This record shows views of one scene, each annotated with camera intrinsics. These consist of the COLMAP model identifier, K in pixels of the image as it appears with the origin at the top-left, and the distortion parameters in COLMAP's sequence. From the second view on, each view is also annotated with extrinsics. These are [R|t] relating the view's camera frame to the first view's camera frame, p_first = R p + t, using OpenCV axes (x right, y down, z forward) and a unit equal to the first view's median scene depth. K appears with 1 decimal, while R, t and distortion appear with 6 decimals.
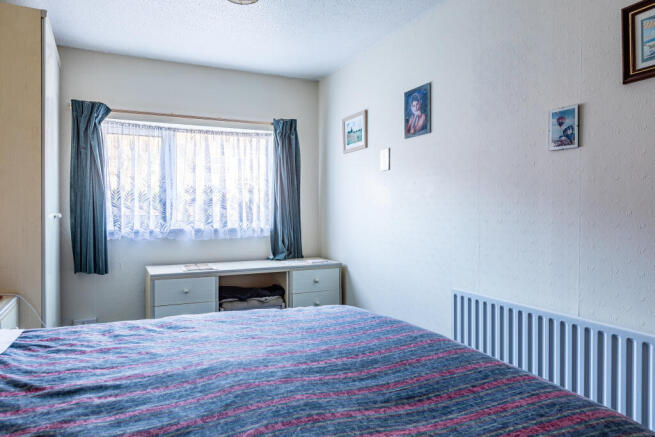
lens RADIAL K [[417.9, 0, 327.5], [0, 417.9, 218.5], [0, 0, 1]] dist [0.001220, 0.000769]
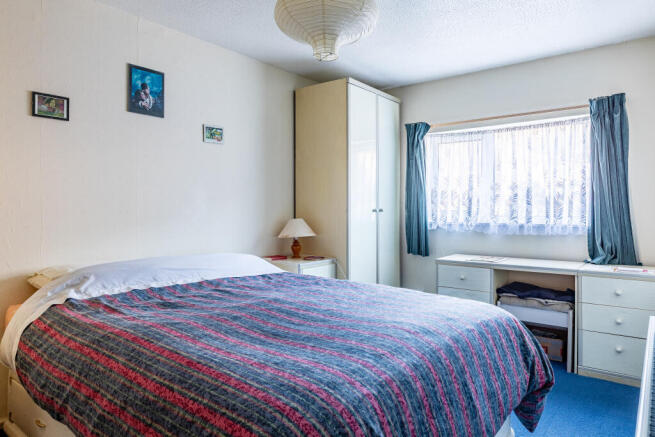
lens RADIAL K [[417.9, 0, 327.5], [0, 417.9, 218.5], [0, 0, 1]] dist [0.001220, 0.000769]
pose [[0.467041, 0.022028, -0.883961, 0.420886], [-0.015945, 0.999737, 0.016489, 0.001578], [0.884092, 0.006394, 0.467269, 0.134367]]
